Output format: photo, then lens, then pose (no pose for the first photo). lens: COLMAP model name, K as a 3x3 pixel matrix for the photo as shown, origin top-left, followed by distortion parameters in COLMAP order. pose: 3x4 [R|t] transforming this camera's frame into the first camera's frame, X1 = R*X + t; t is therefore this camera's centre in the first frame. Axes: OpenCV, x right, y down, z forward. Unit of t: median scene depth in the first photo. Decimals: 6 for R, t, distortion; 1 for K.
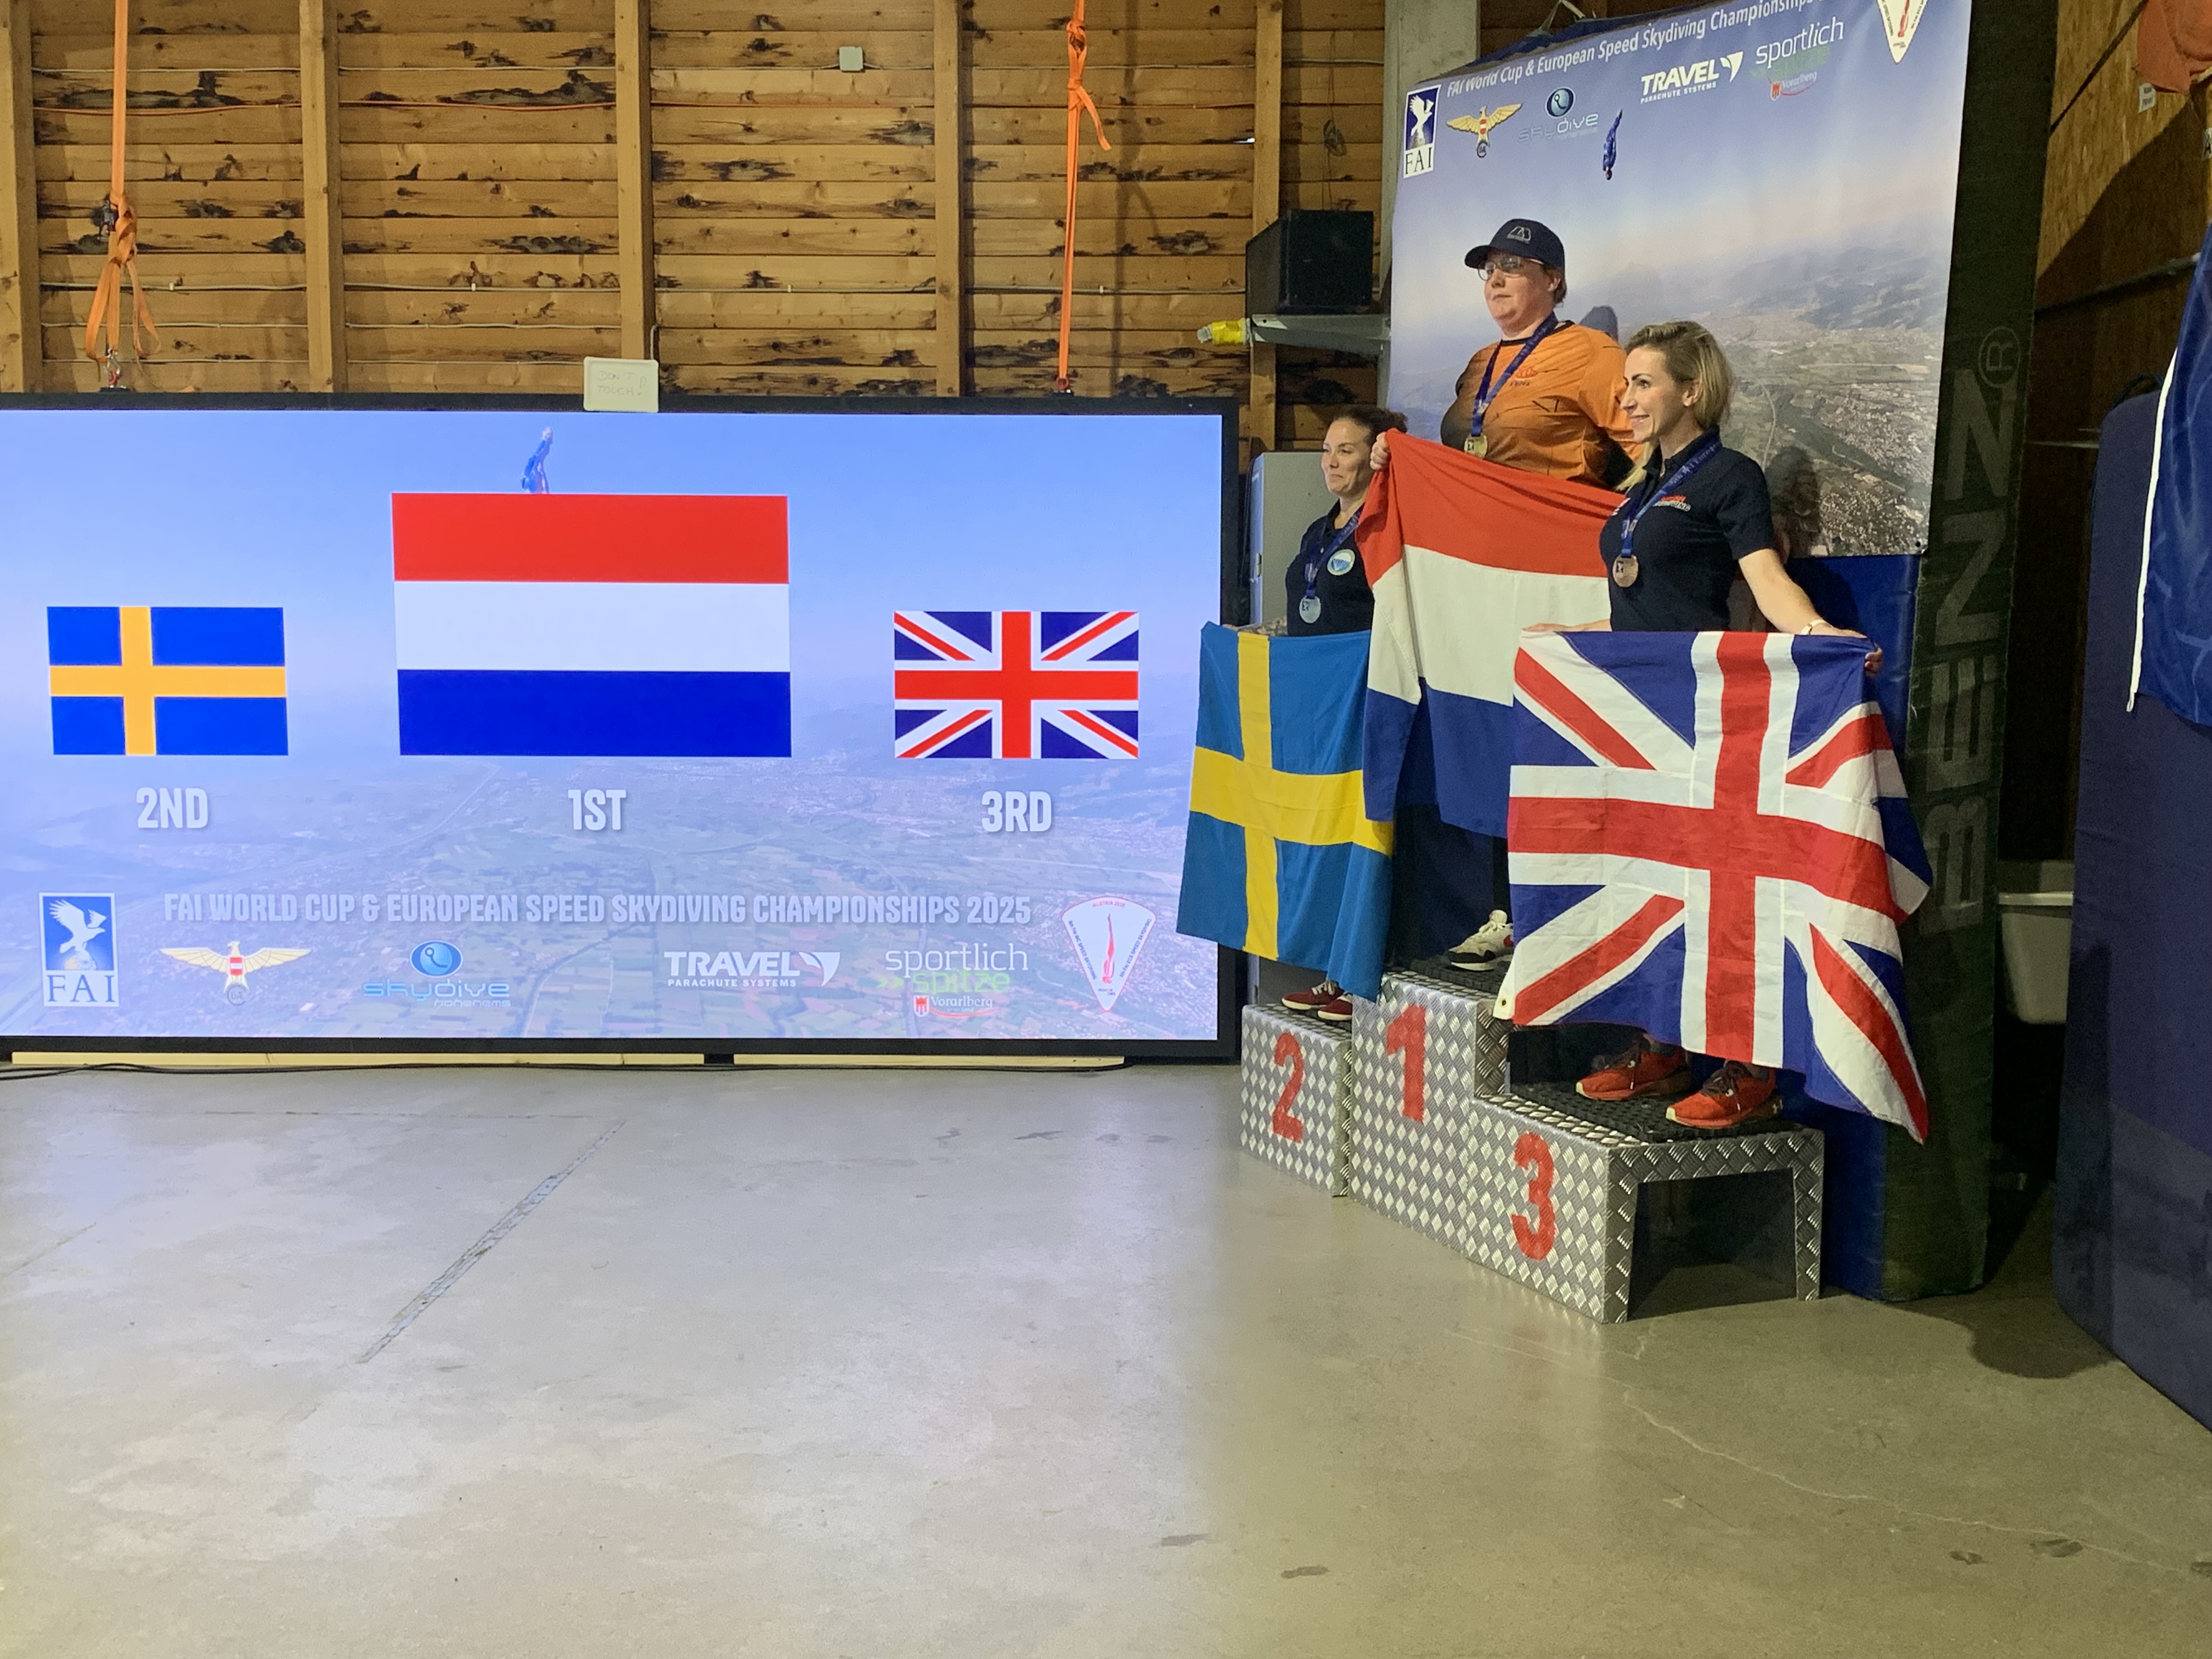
lens RADIAL K [[2653.1, 0, 1092.4], [0, 2653.1, 837.1], [0, 0, 1]] dist [0.153361, -0.447324]
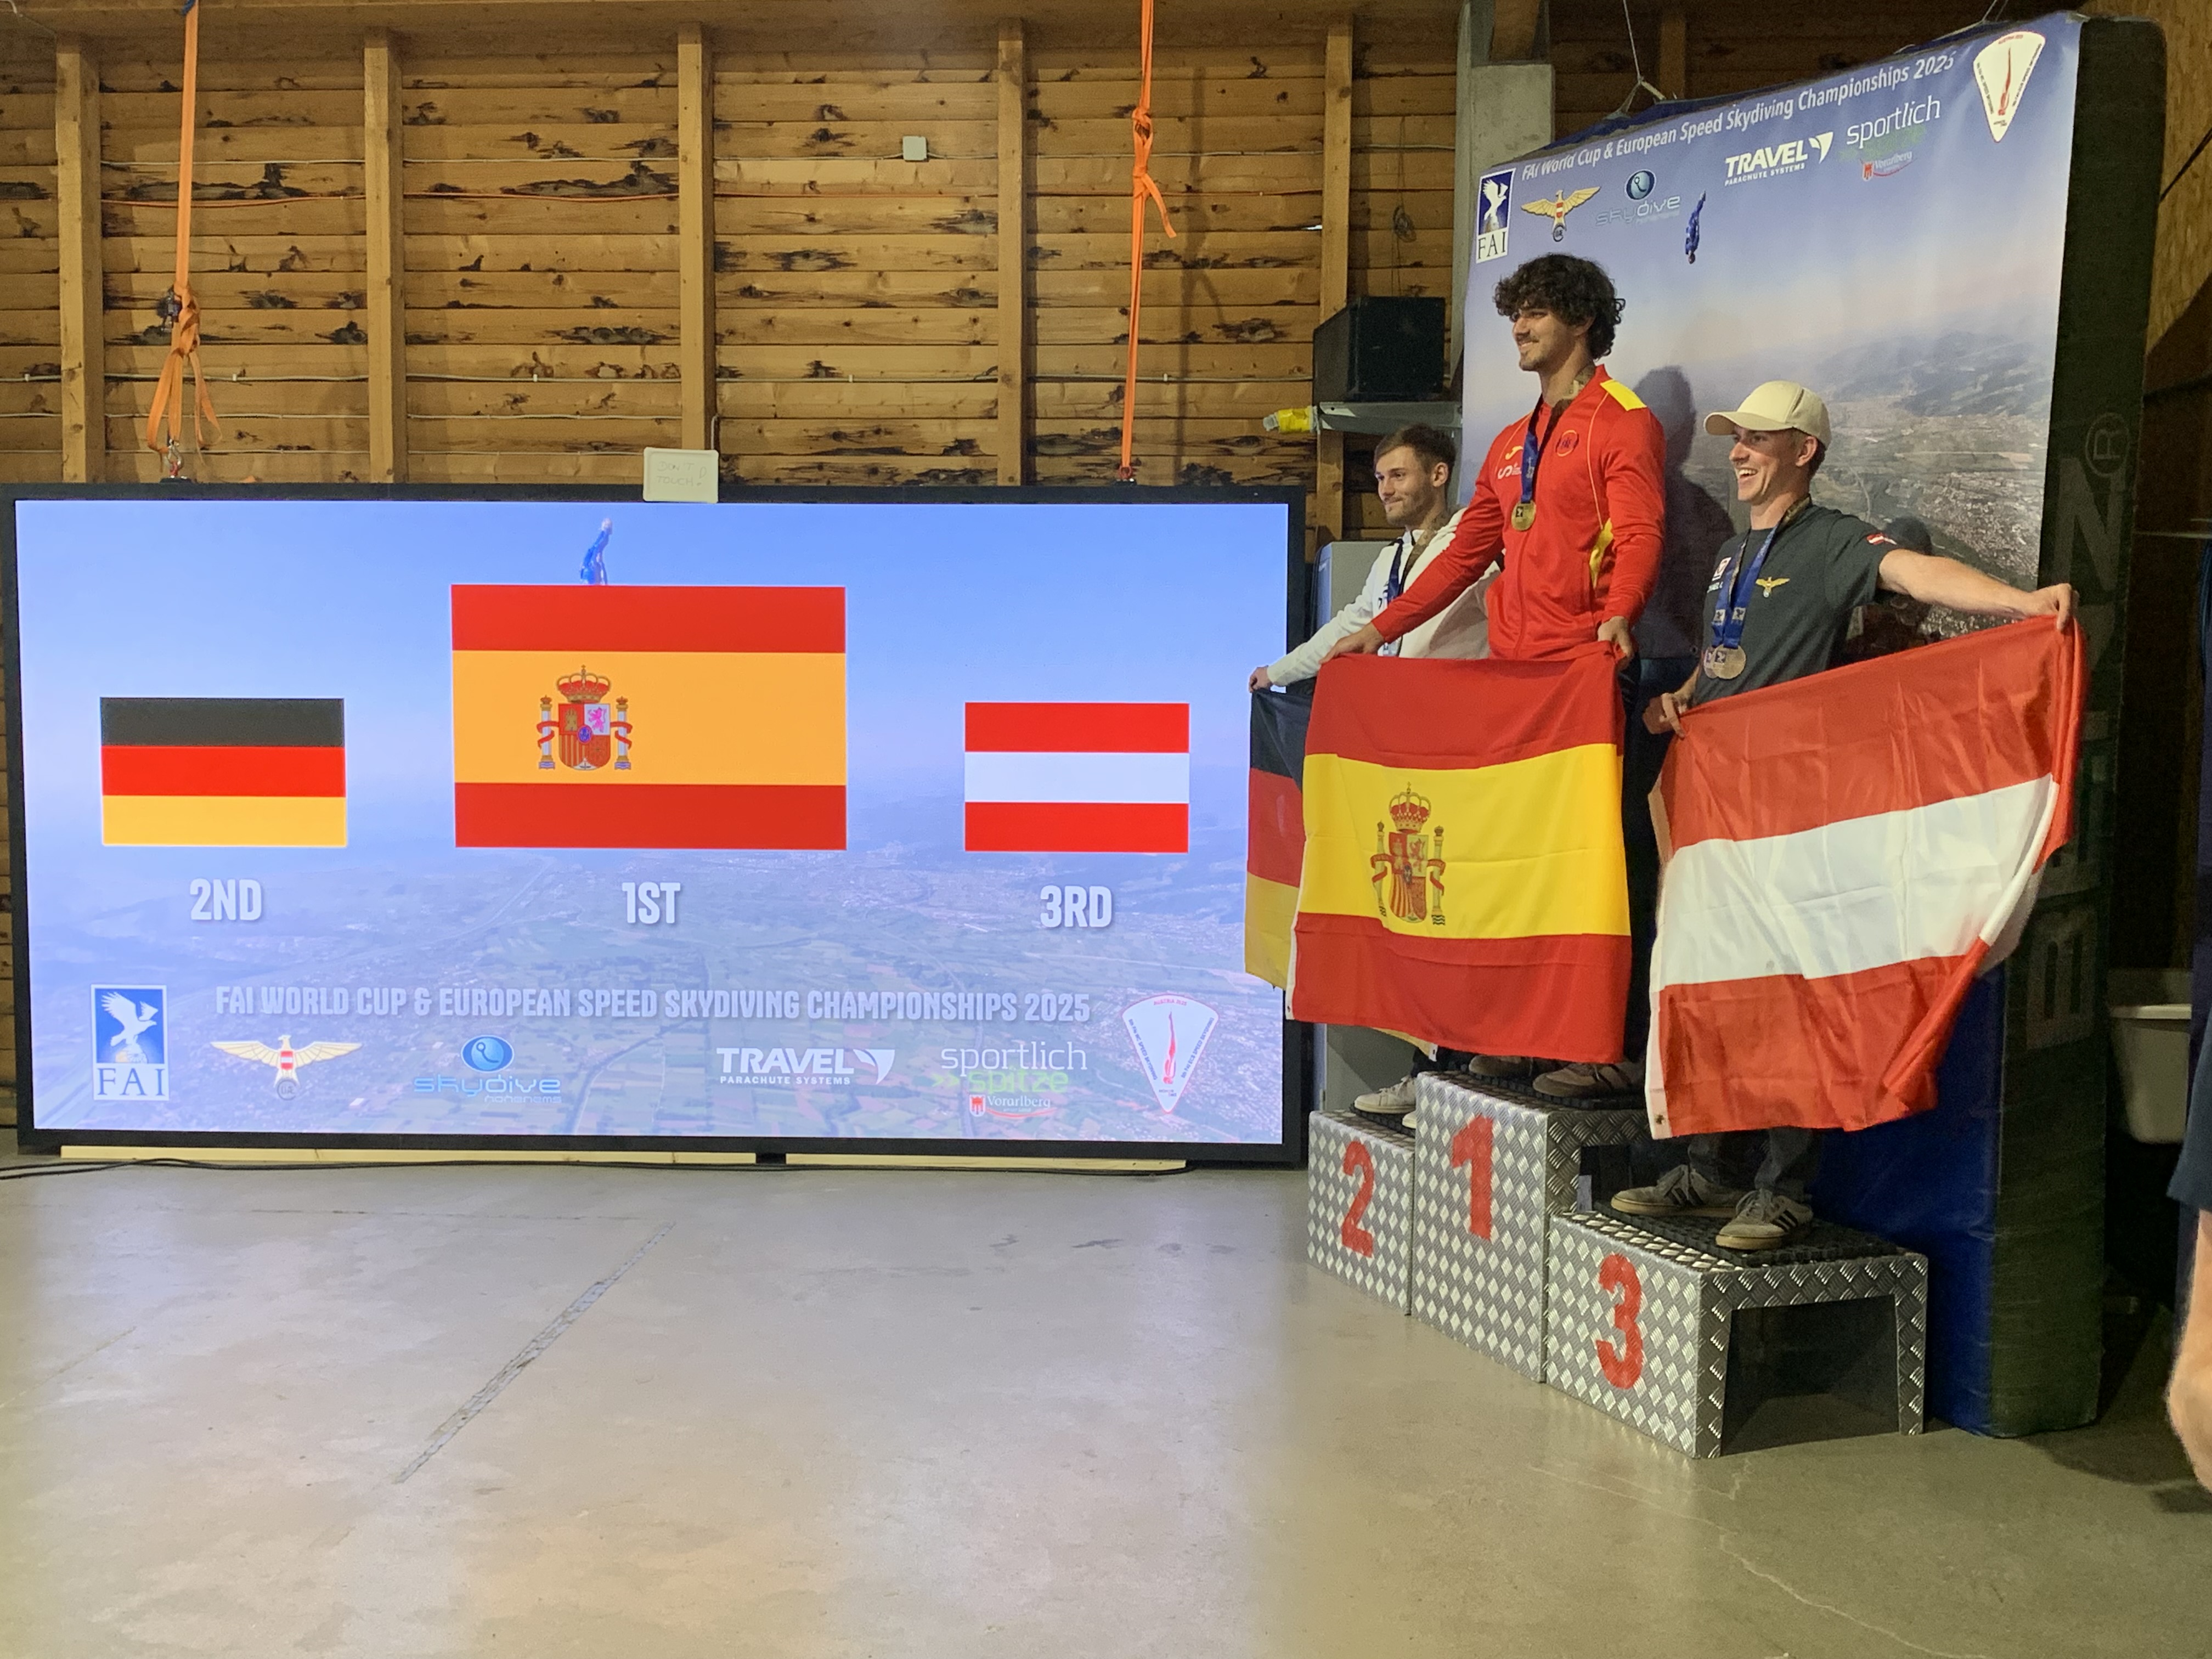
lens RADIAL K [[2645.1, 0, 1042.5], [0, 2645.1, 815.9], [0, 0, 1]] dist [0.167194, -0.492506]
pose [[0.999168, 0.004208, -0.040556, -0.001550], [-0.005786, 0.999228, -0.038864, -0.005067], [0.040361, 0.039067, 0.998421, 0.024707]]
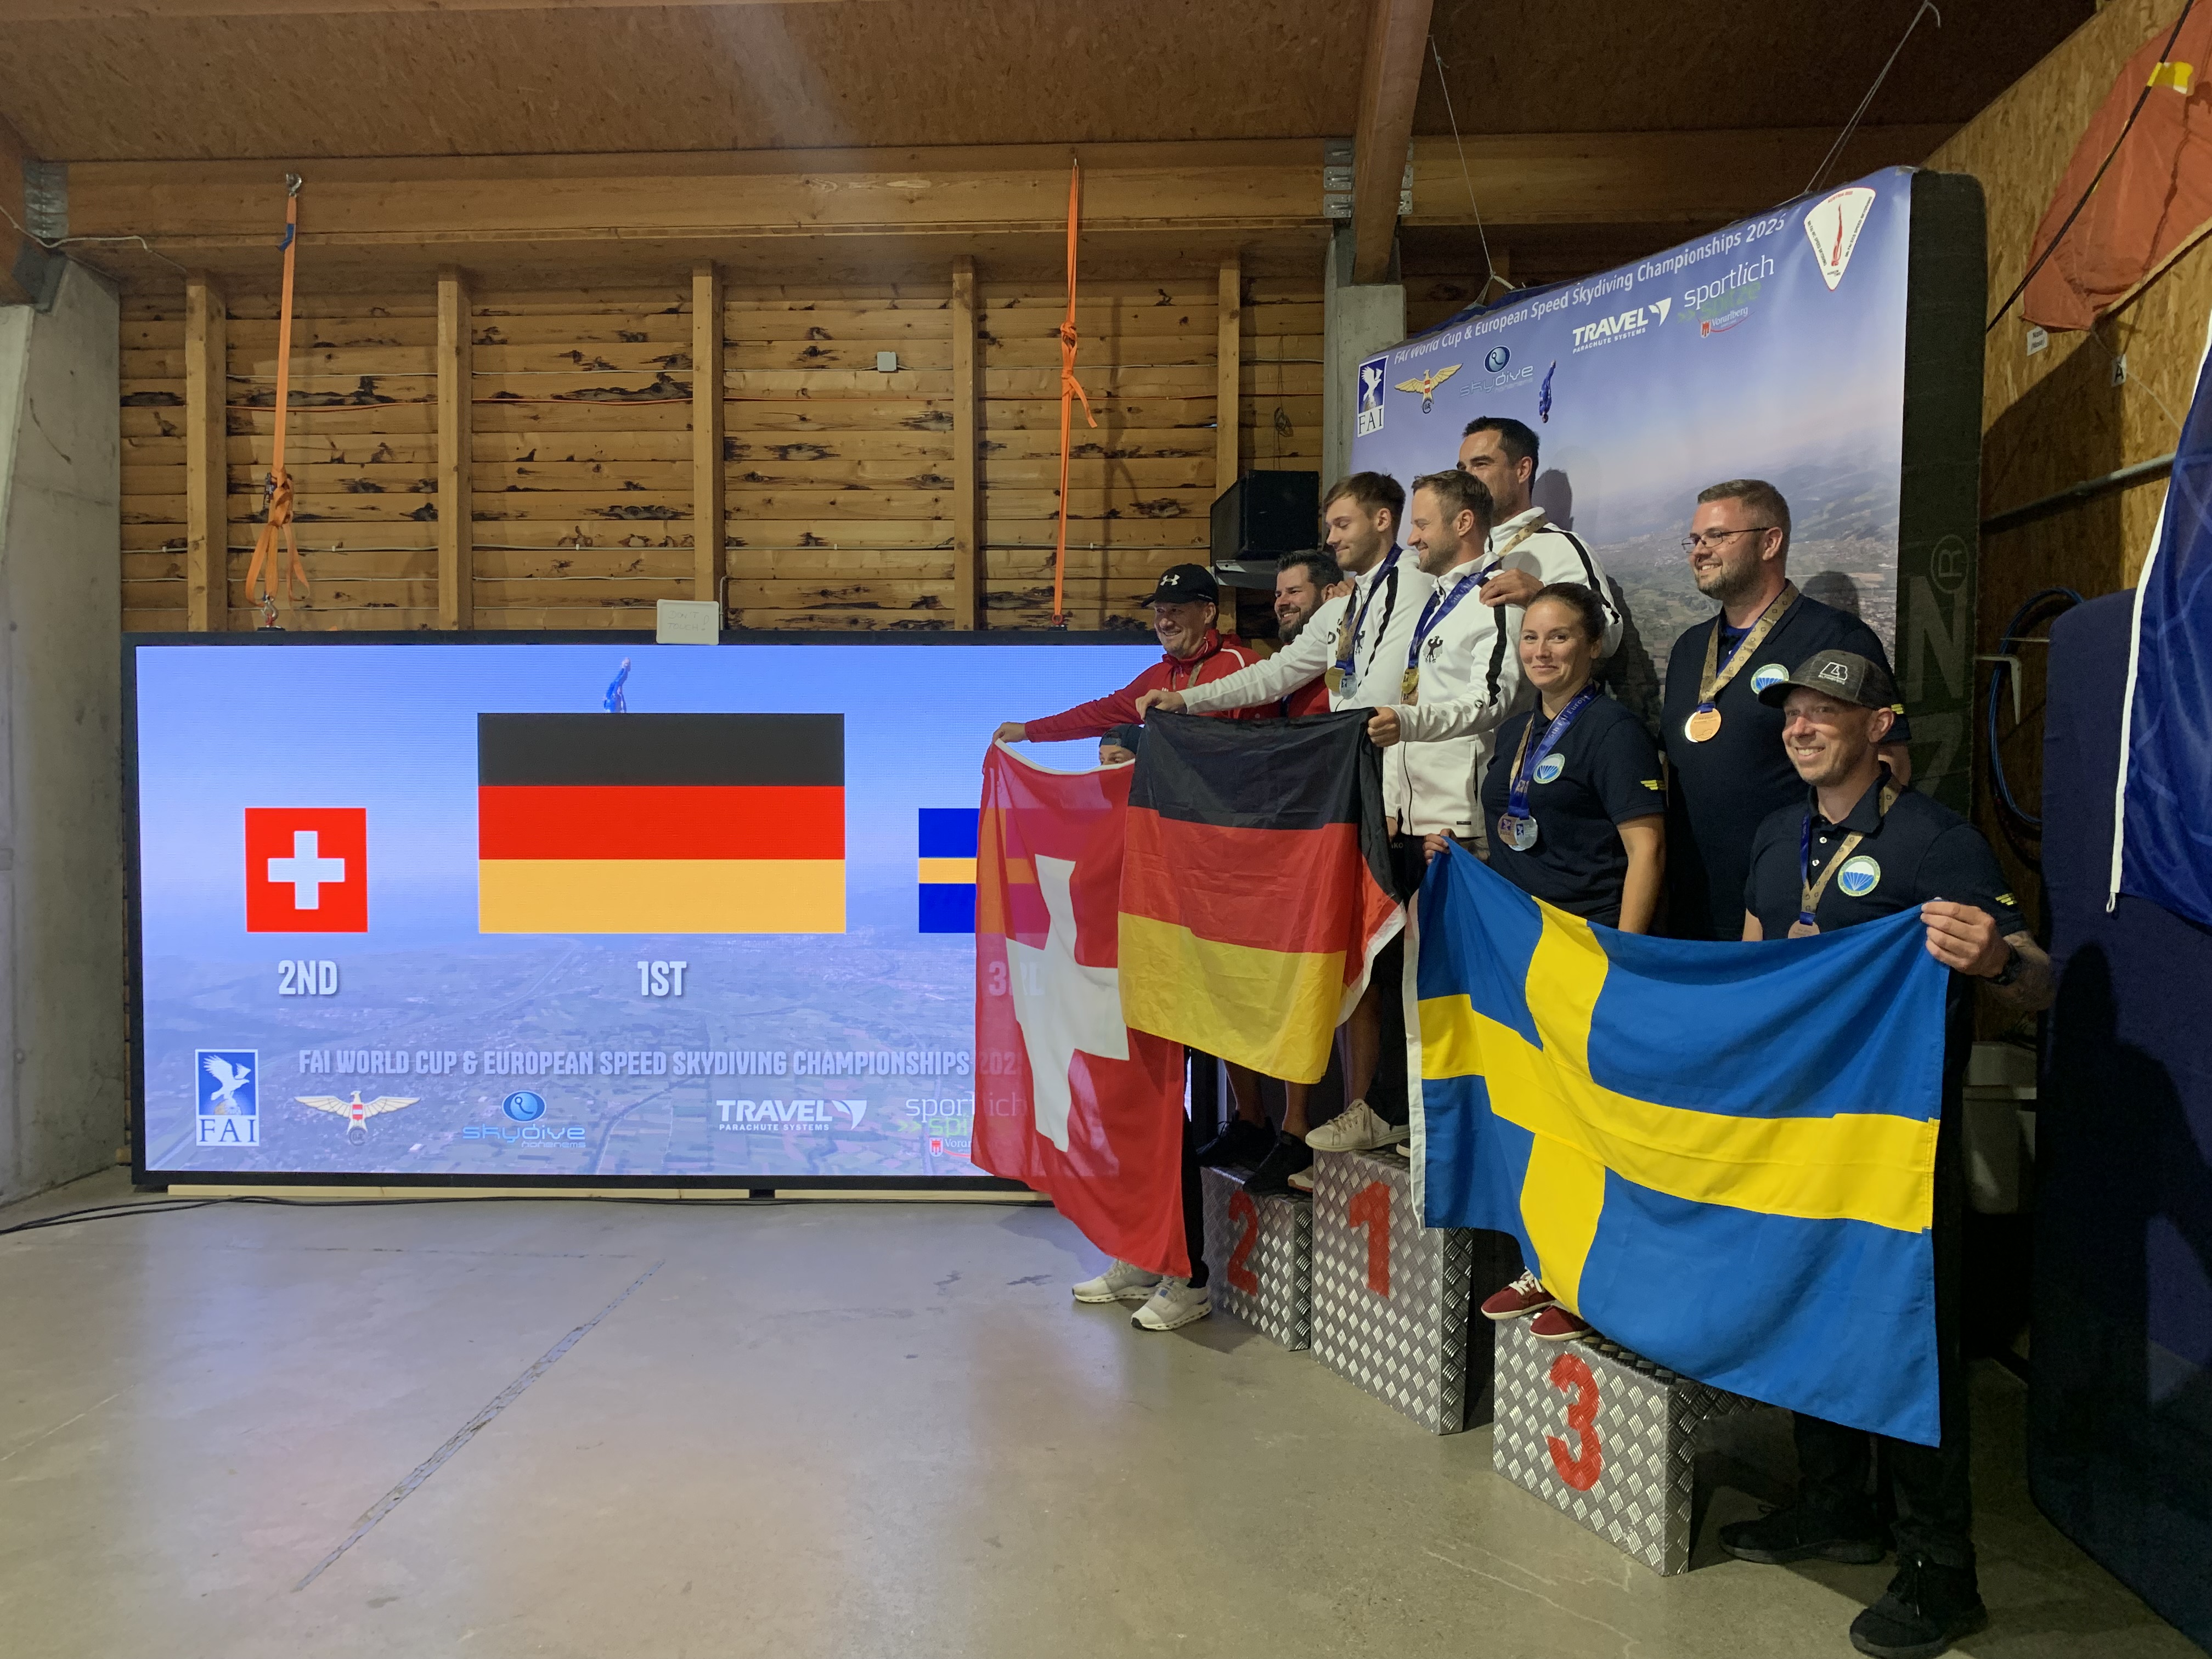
lens RADIAL K [[1713.6, 0, 1087.1], [0, 1713.6, 812.6], [0, 0, 1]] dist [0.035882, -0.052533]
pose [[0.999872, -0.000993, -0.015959, 0.013947], [-0.000336, 0.996543, -0.083075, -0.020206], [0.015986, 0.083069, 0.996416, 0.239592]]
